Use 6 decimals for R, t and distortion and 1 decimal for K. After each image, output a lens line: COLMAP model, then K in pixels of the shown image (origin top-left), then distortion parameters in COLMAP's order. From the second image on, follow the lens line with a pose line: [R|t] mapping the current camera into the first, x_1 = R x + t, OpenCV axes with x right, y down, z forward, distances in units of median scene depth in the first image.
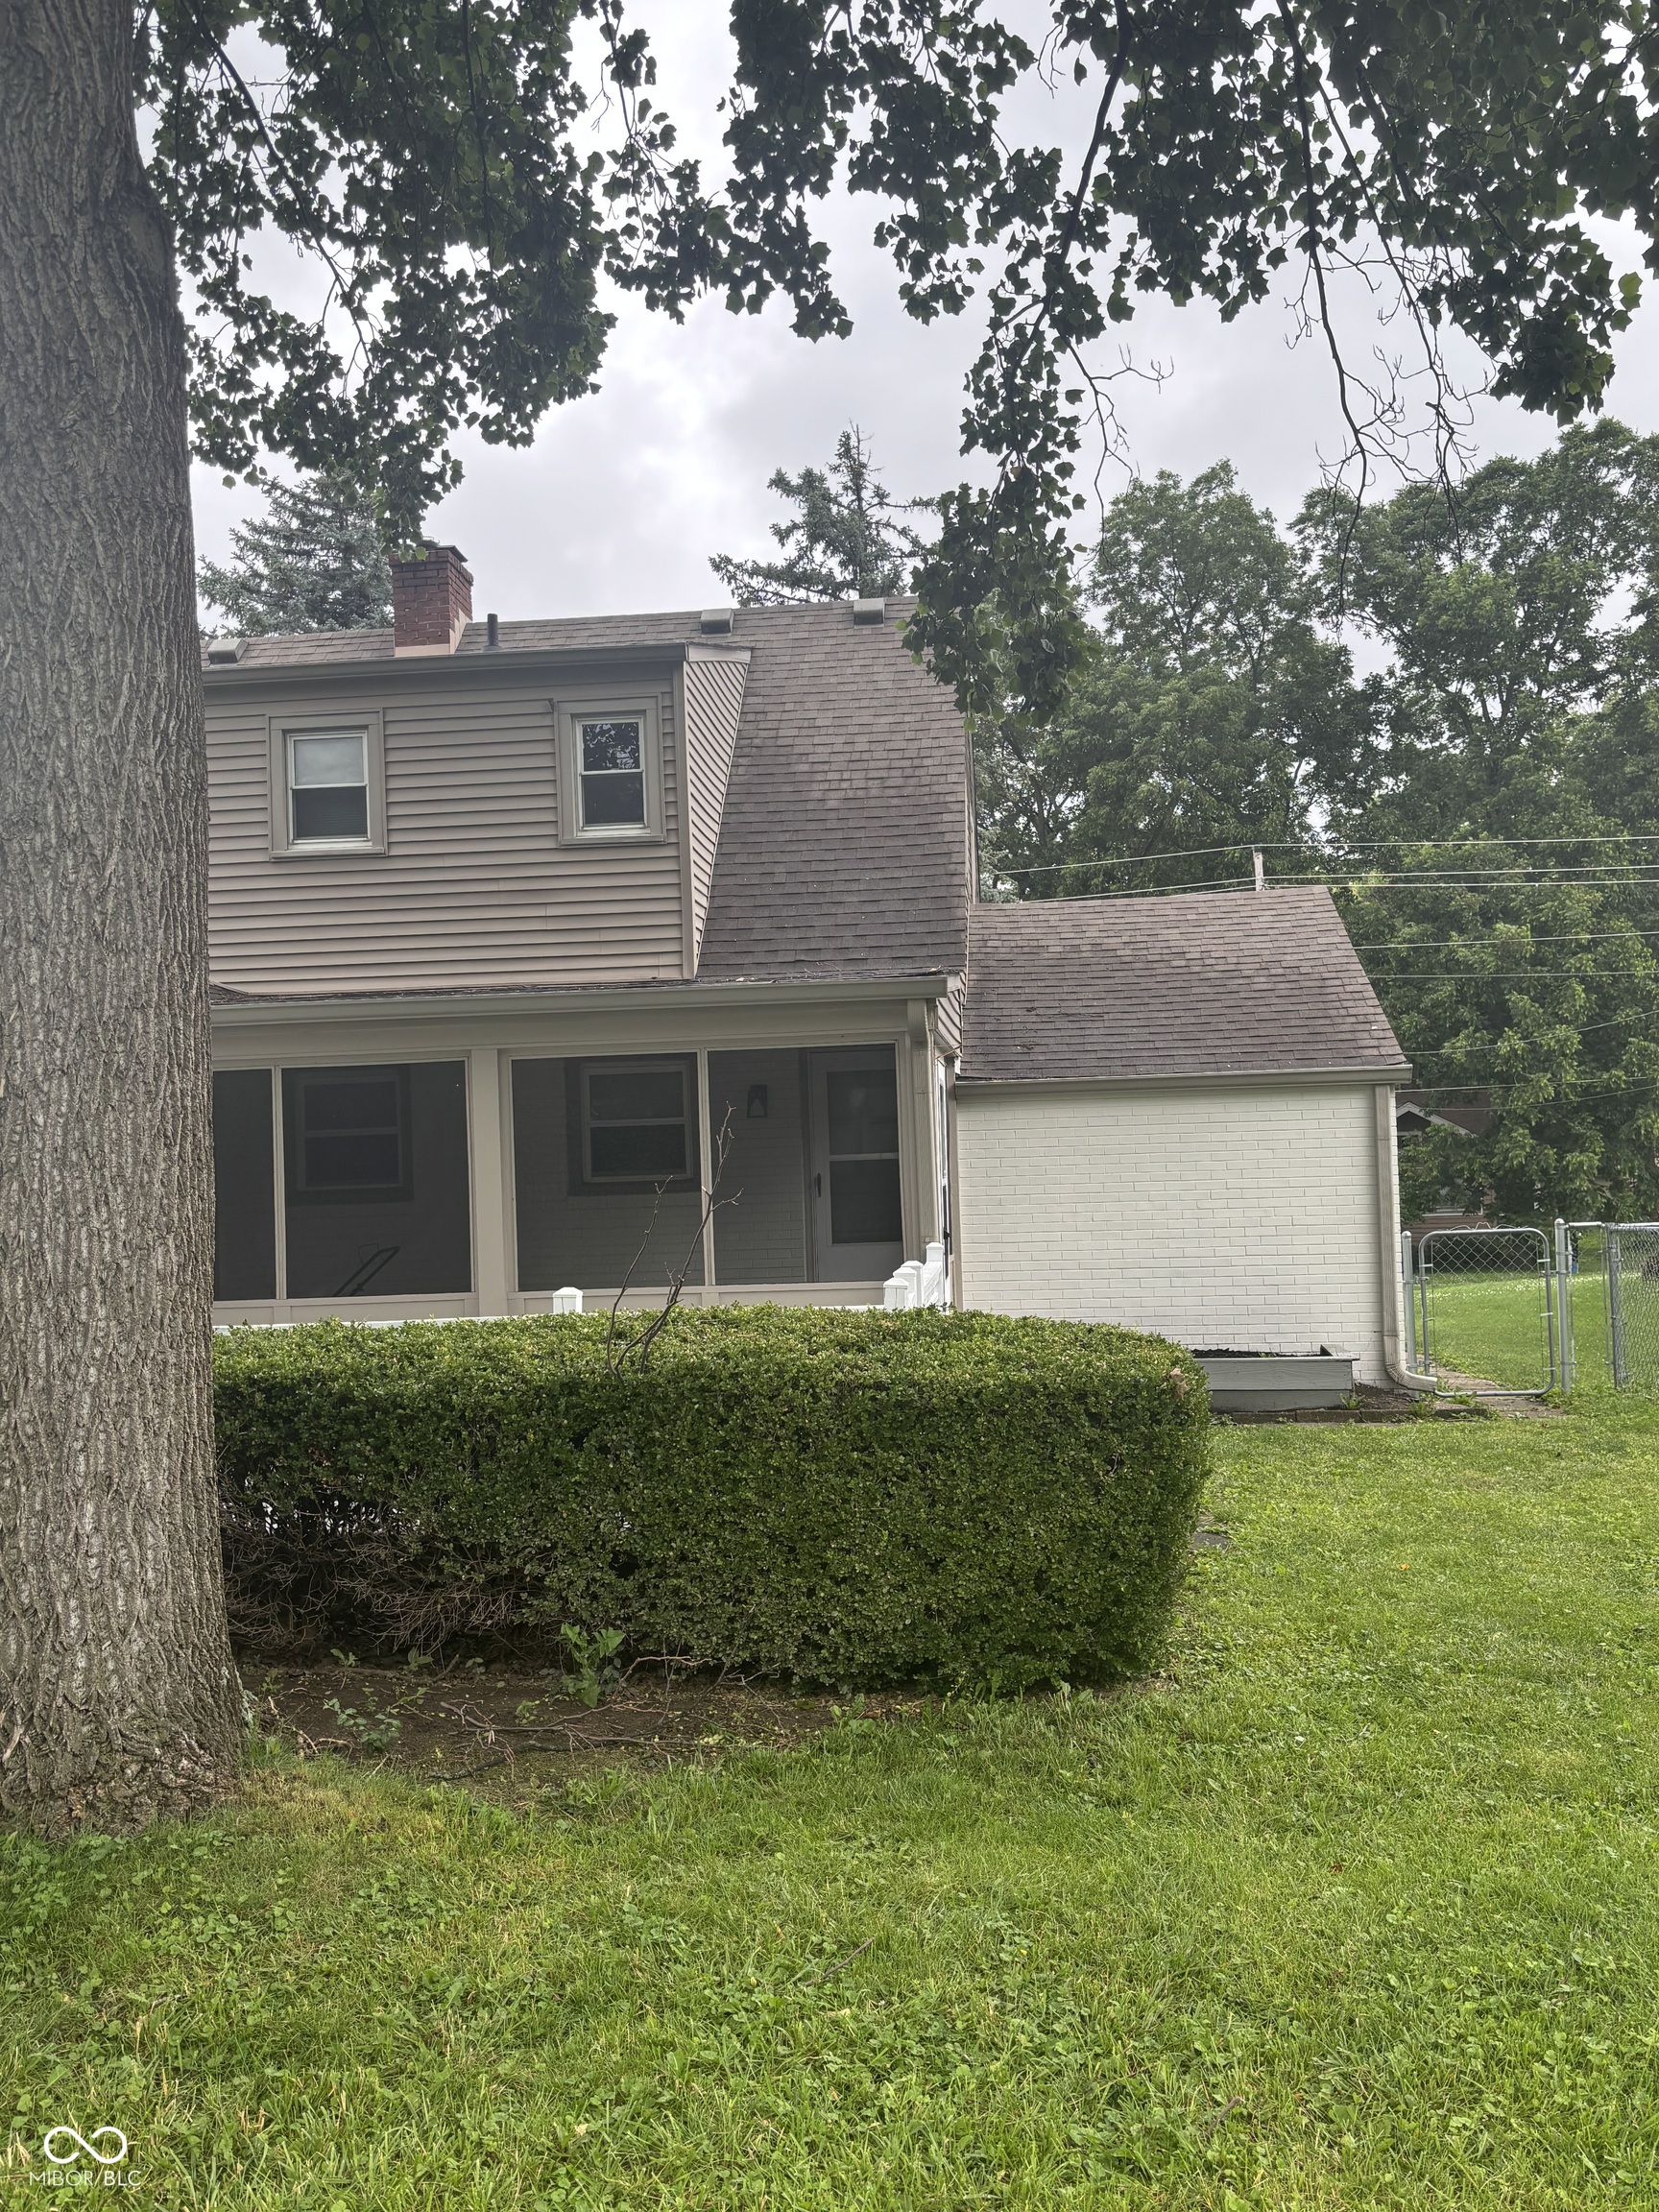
lens RADIAL K [[1850.1, 0, 828.1], [0, 1850.1, 1093.1], [0, 0, 1]] dist [0.007028, -0.006298]
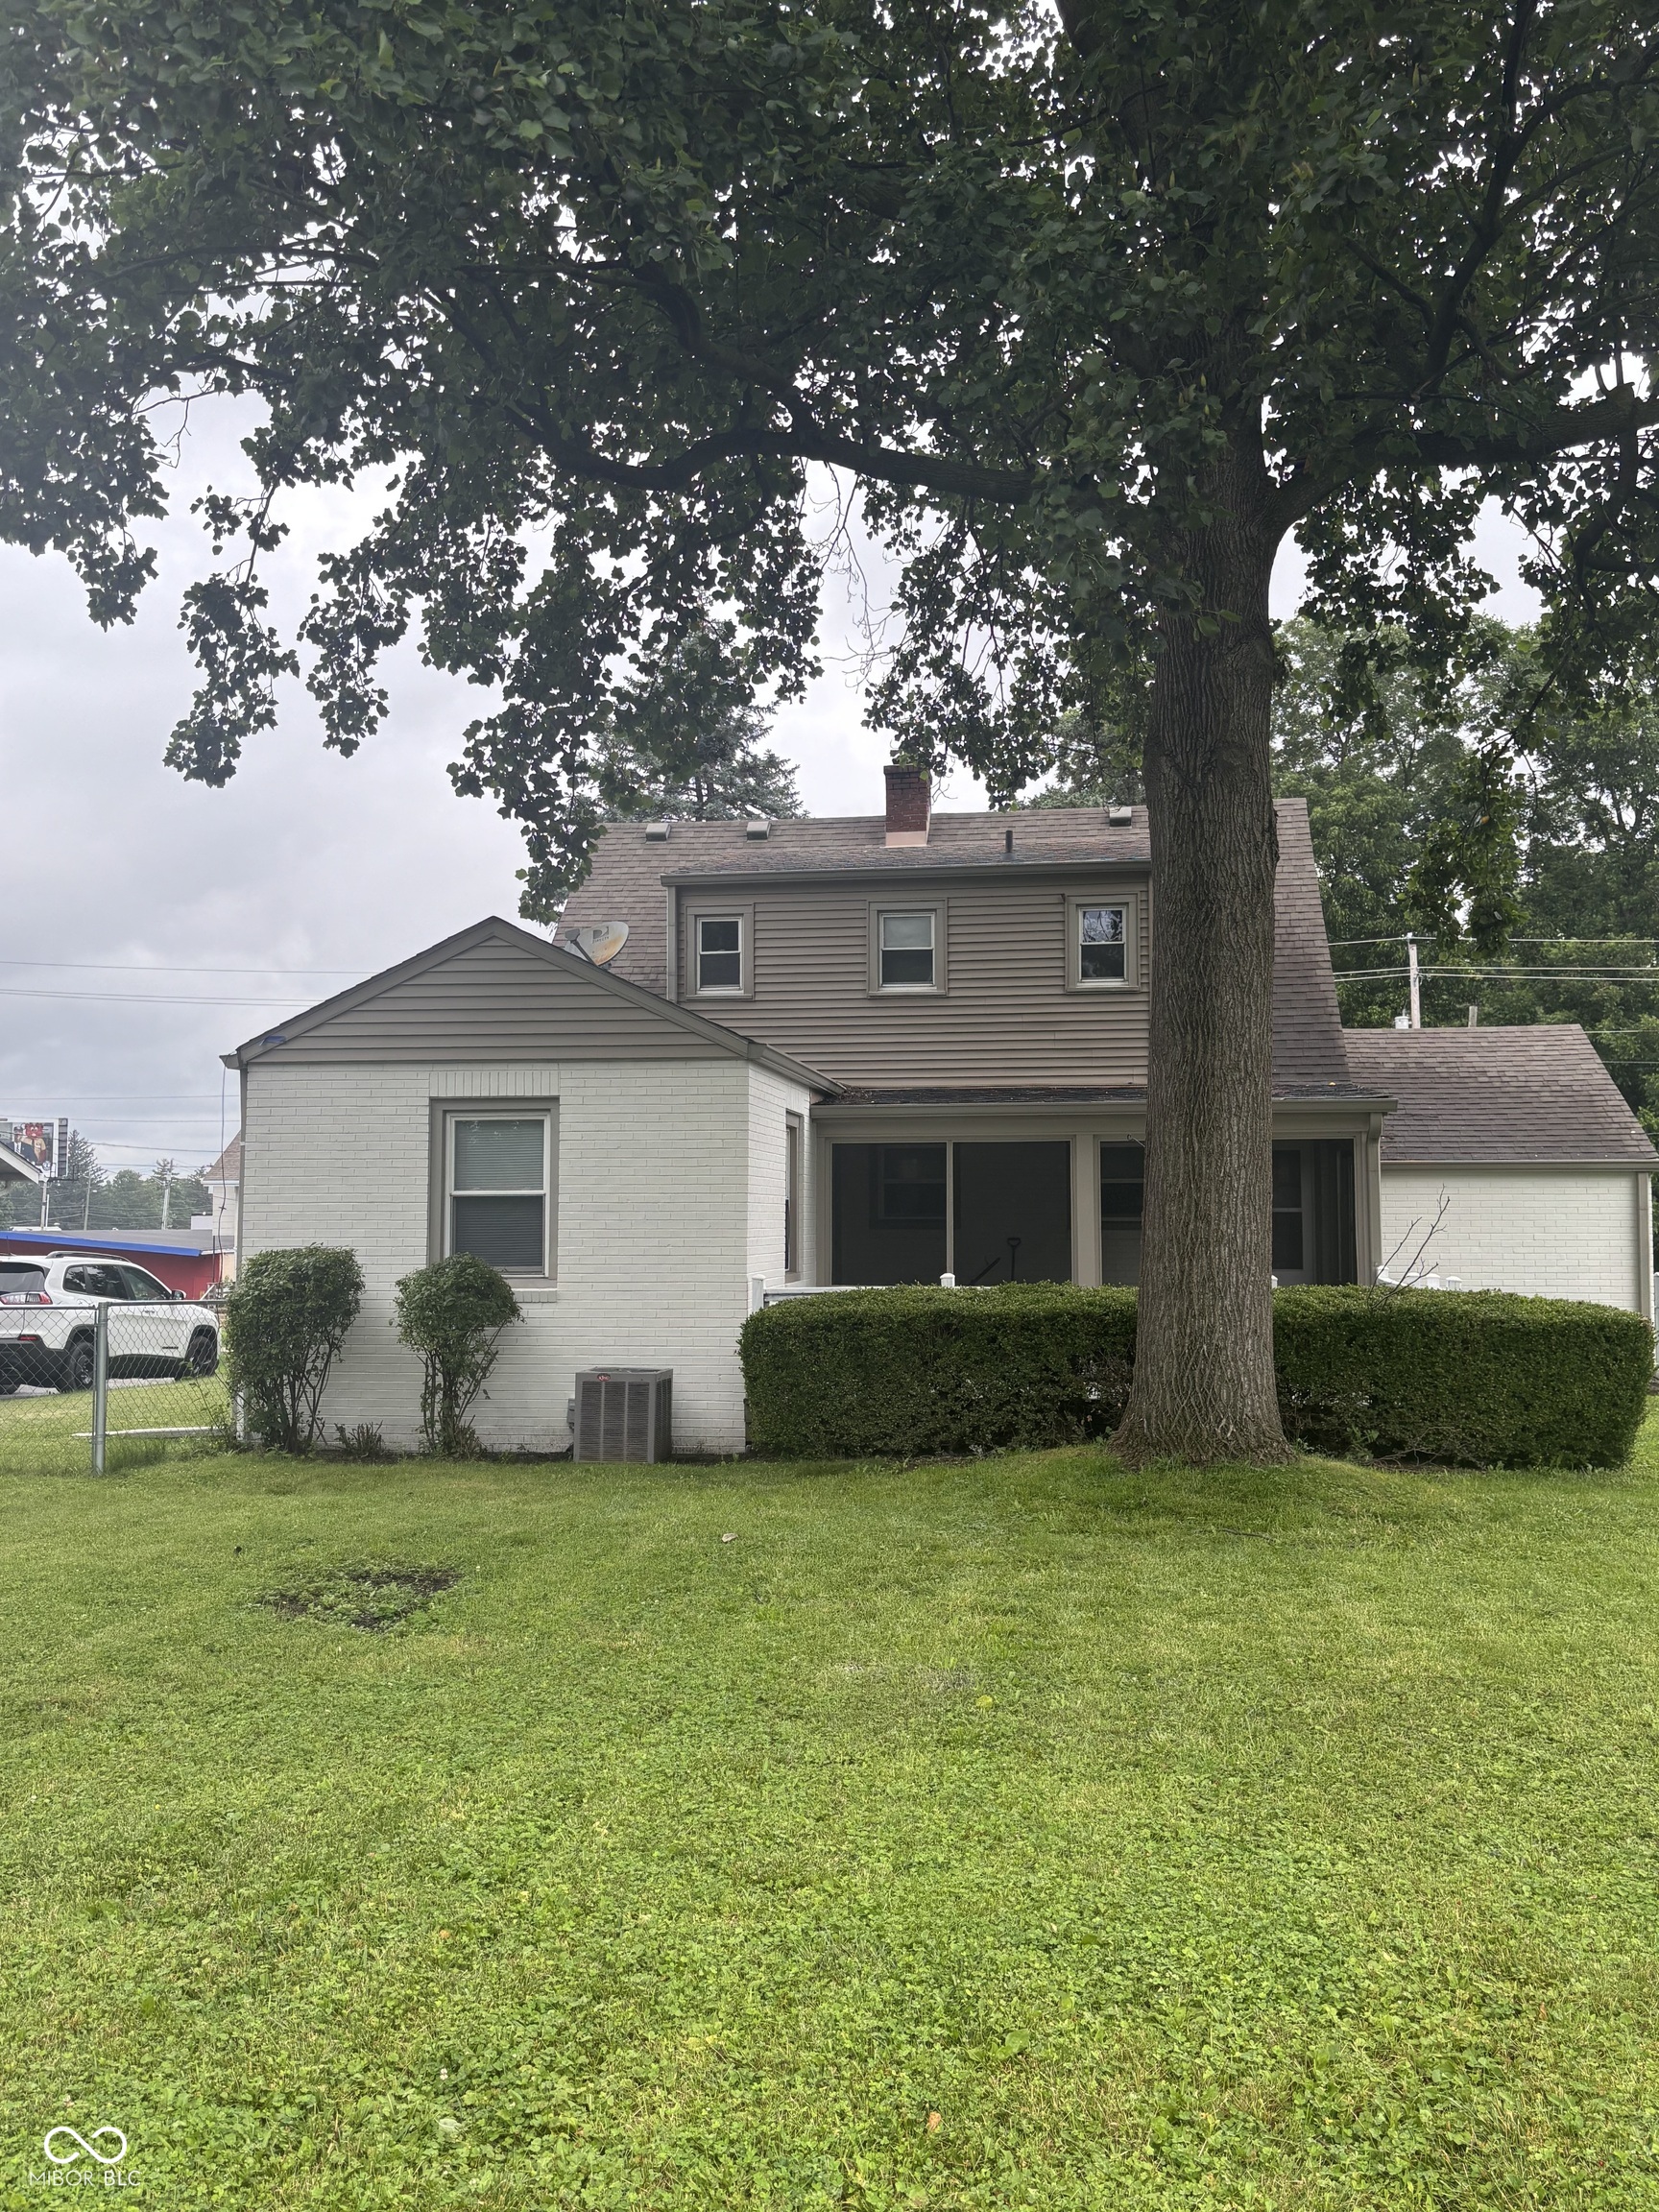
lens RADIAL K [[1850.1, 0, 828.1], [0, 1850.1, 1093.1], [0, 0, 1]] dist [0.007028, -0.006298]
pose [[0.998725, 0.025002, -0.043864, -0.265462], [-0.026197, 0.999295, -0.026876, -0.010022], [0.043161, 0.027991, 0.998676, -0.466604]]
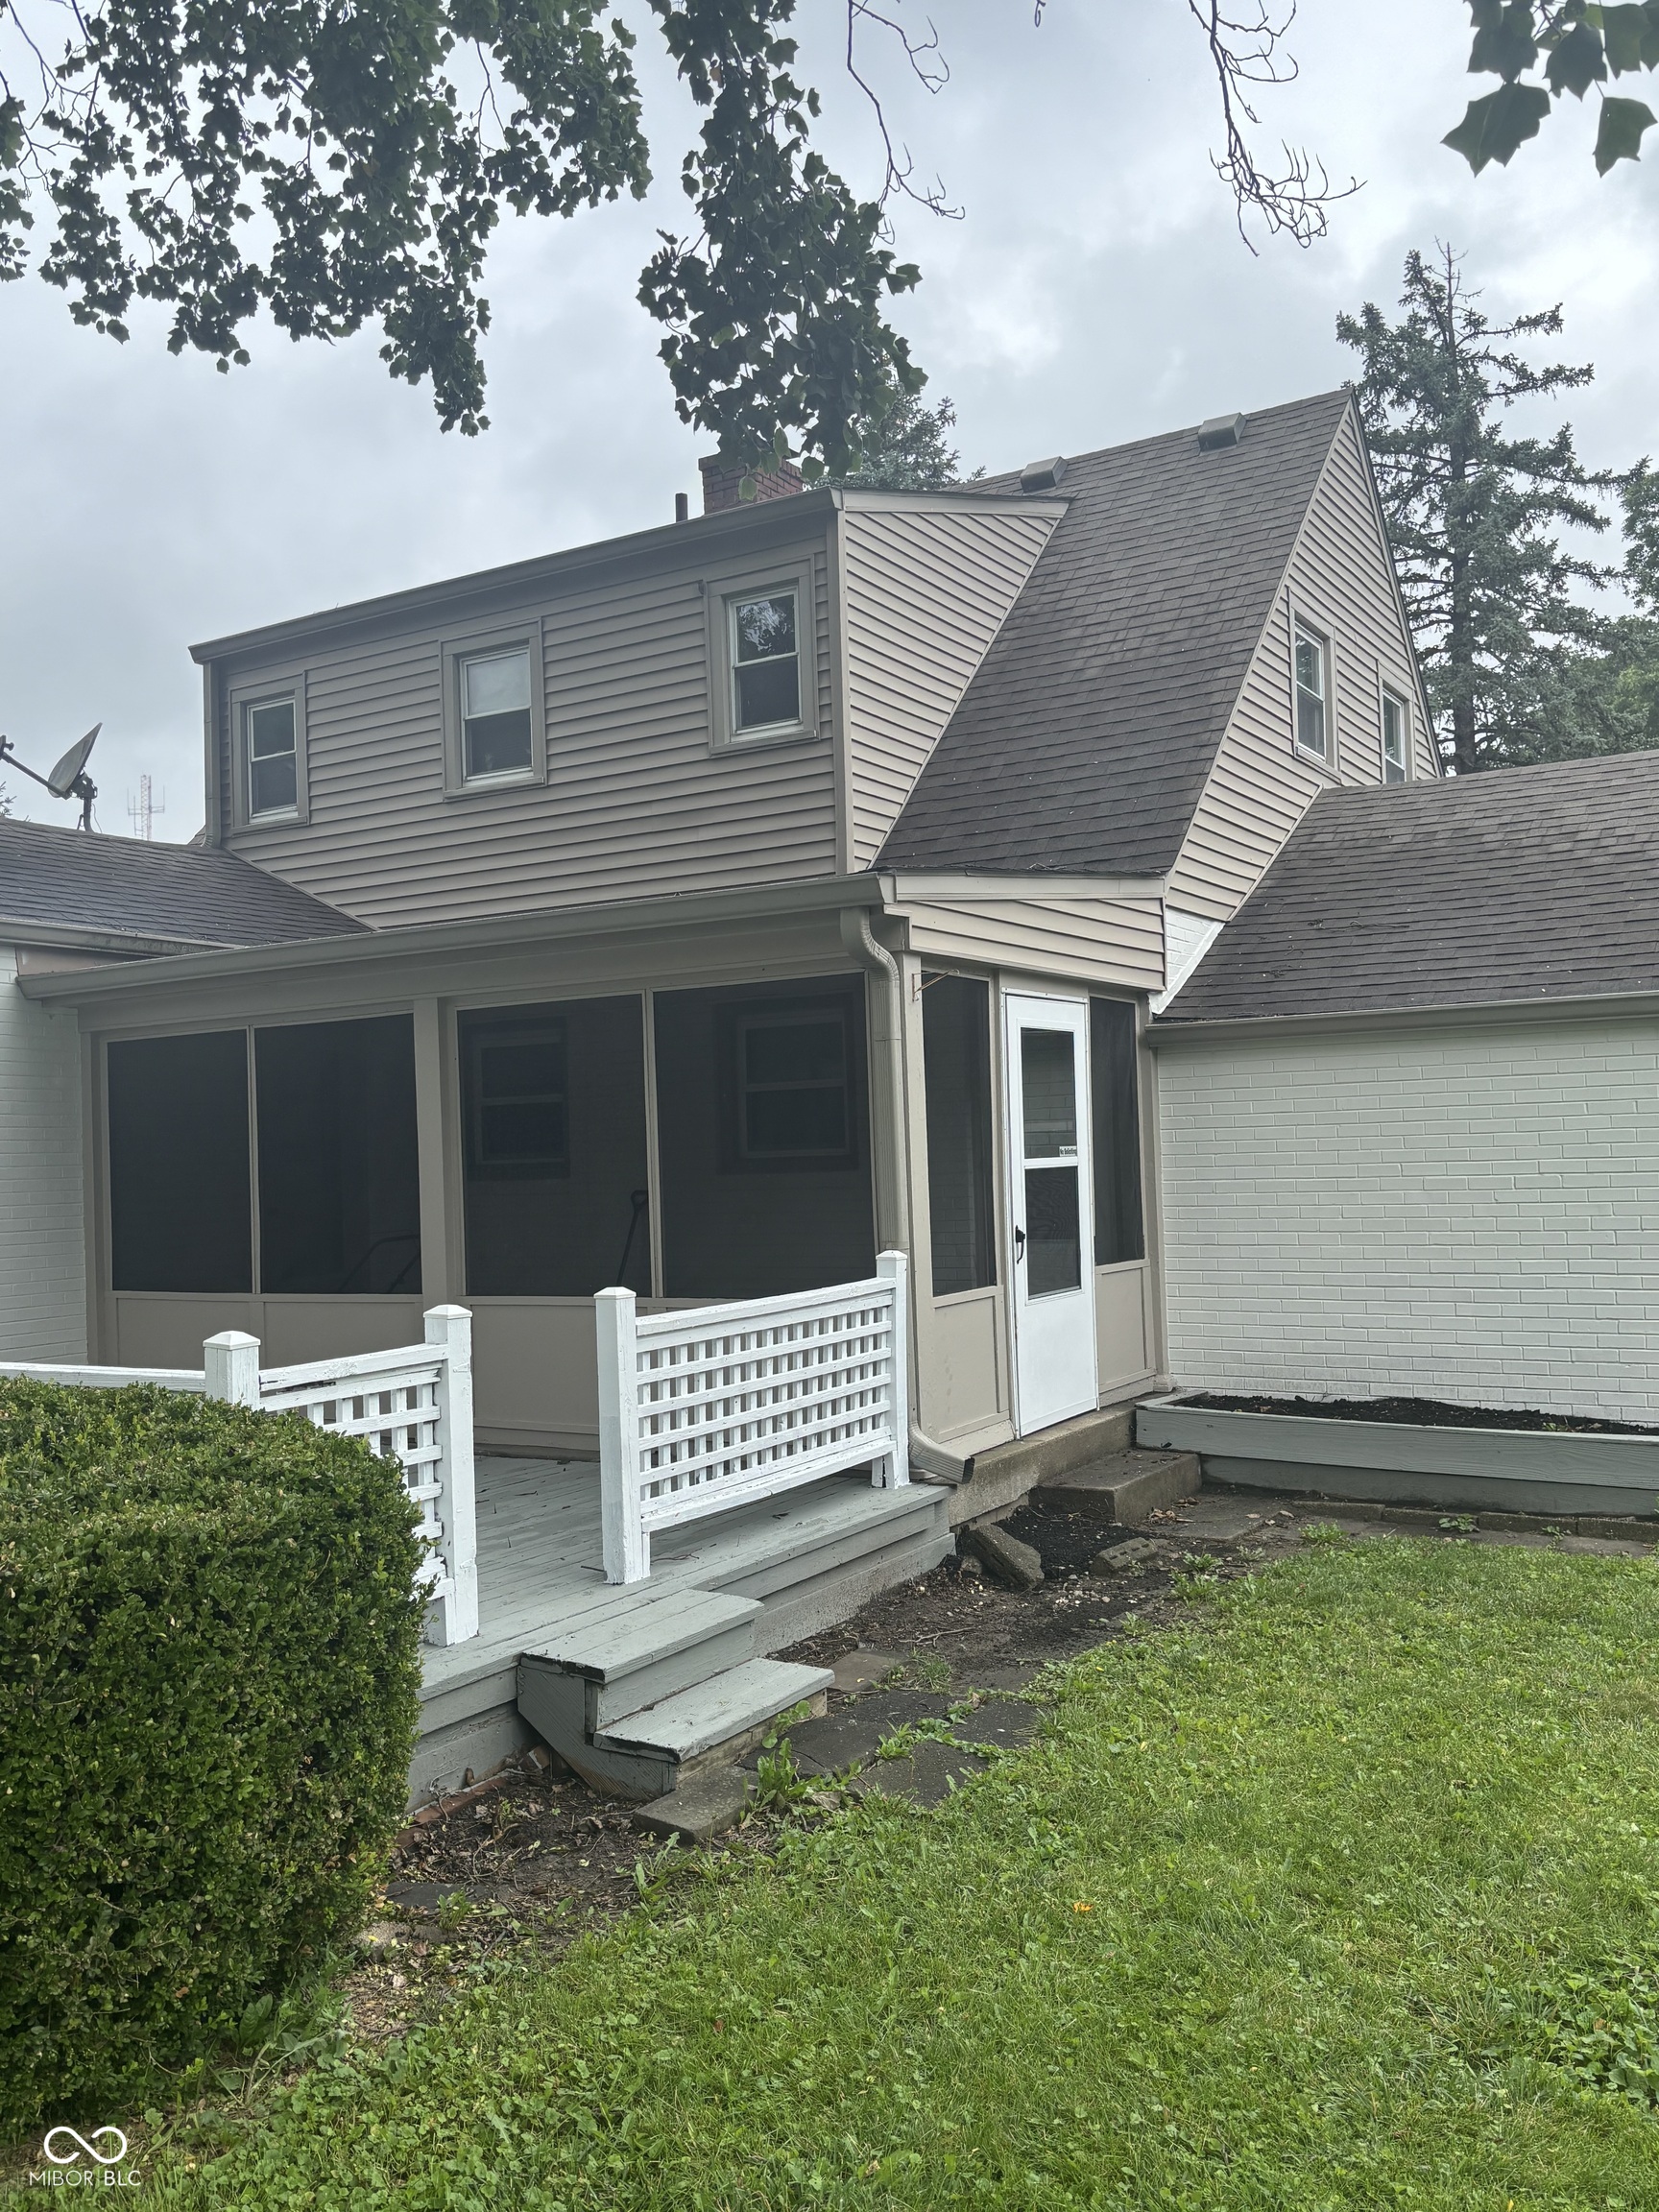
lens RADIAL K [[1805.8, 0, 829.5], [0, 1805.8, 1106.0], [0, 0, 1]] dist [0.005448, -0.013427]
pose [[0.899043, -0.007468, -0.437796, 0.255526], [0.020378, 0.999485, 0.024798, 0.005515], [0.437386, -0.031216, 0.898732, 0.283098]]
